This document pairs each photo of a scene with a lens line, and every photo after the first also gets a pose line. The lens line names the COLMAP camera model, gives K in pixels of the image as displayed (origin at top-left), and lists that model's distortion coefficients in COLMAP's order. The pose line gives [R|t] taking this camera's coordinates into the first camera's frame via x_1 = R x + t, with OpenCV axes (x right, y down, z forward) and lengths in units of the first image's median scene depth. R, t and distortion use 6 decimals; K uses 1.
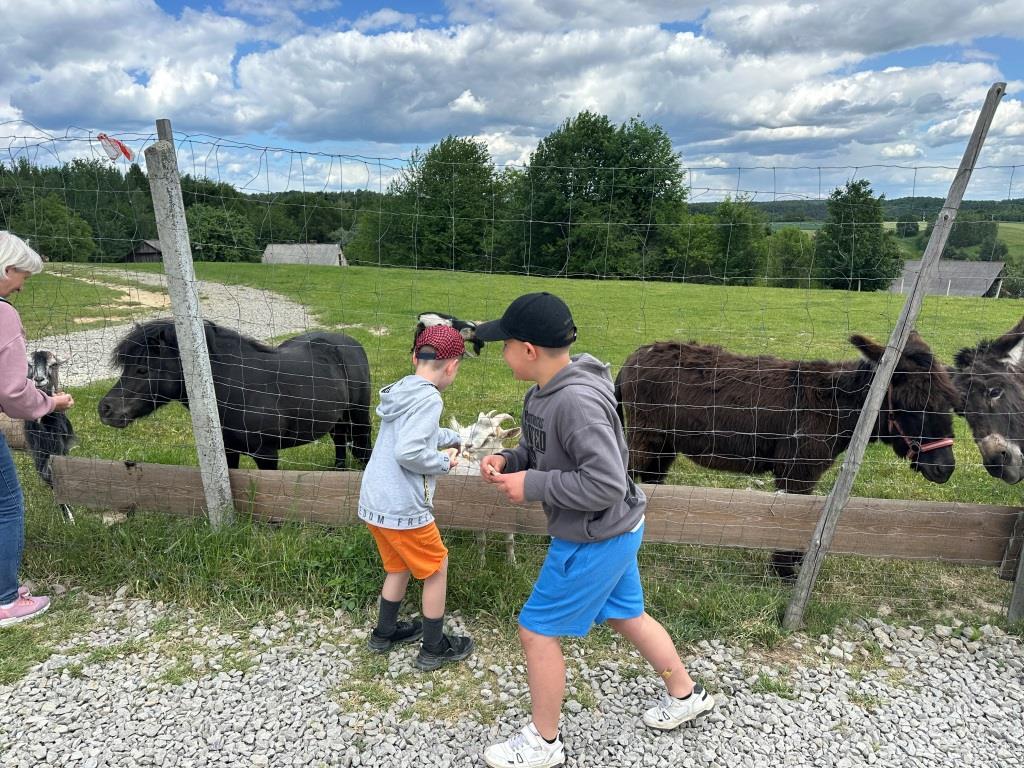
lens RADIAL K [[721.9, 0, 514.3], [0, 721.9, 400.6], [0, 0, 1]] dist [-0.006853, -0.006141]
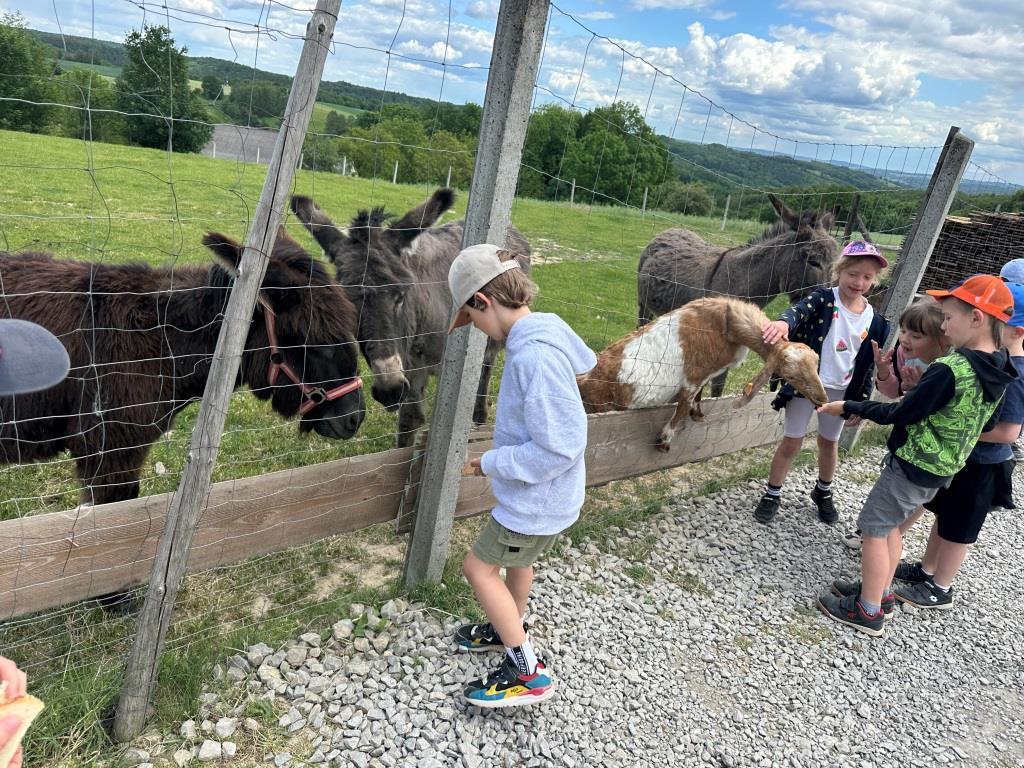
lens RADIAL K [[721.8, 0, 516.3], [0, 721.8, 380.5], [0, 0, 1]] dist [0.059266, -0.087628]
pose [[0.641738, -0.139982, 0.754041, 0.109681], [0.022869, 0.986257, 0.163627, -0.034847], [-0.766583, -0.087762, 0.636120, 0.249024]]
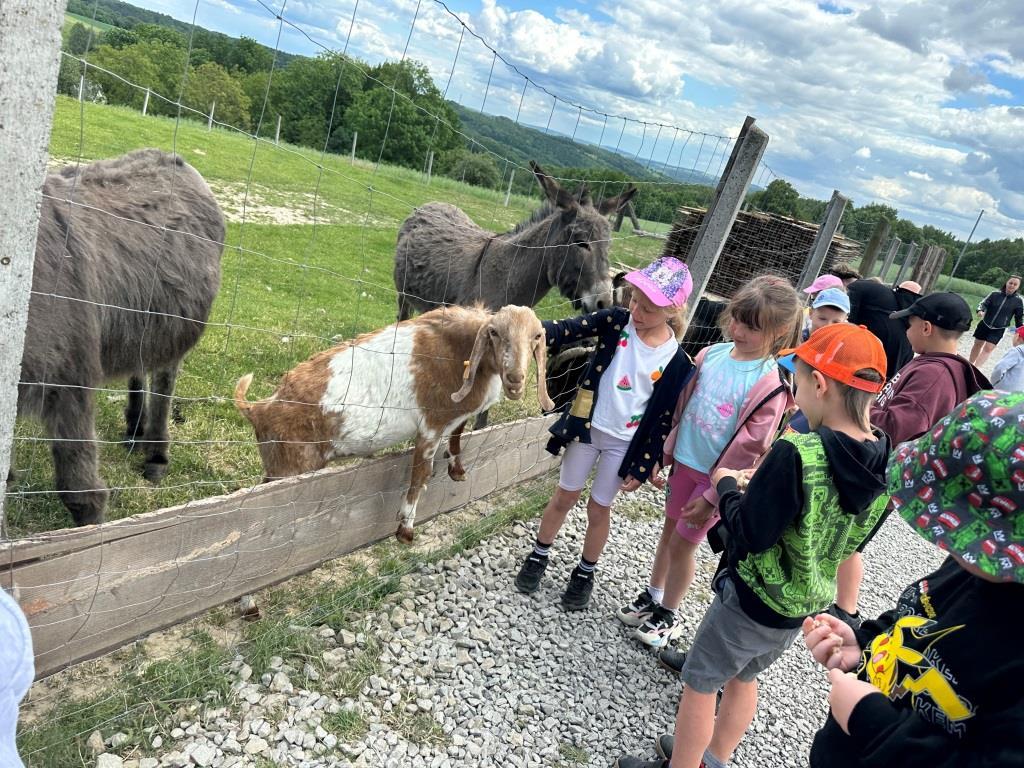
lens RADIAL K [[711.3, 0, 512.0], [0, 711.3, 384.0], [0, 0, 1]] dist [0.043454, -0.064316]
pose [[0.405000, -0.173831, 0.897640, 0.355920], [-0.057765, 0.974935, 0.214862, -0.056522], [-0.912490, -0.138872, 0.384807, 0.341704]]
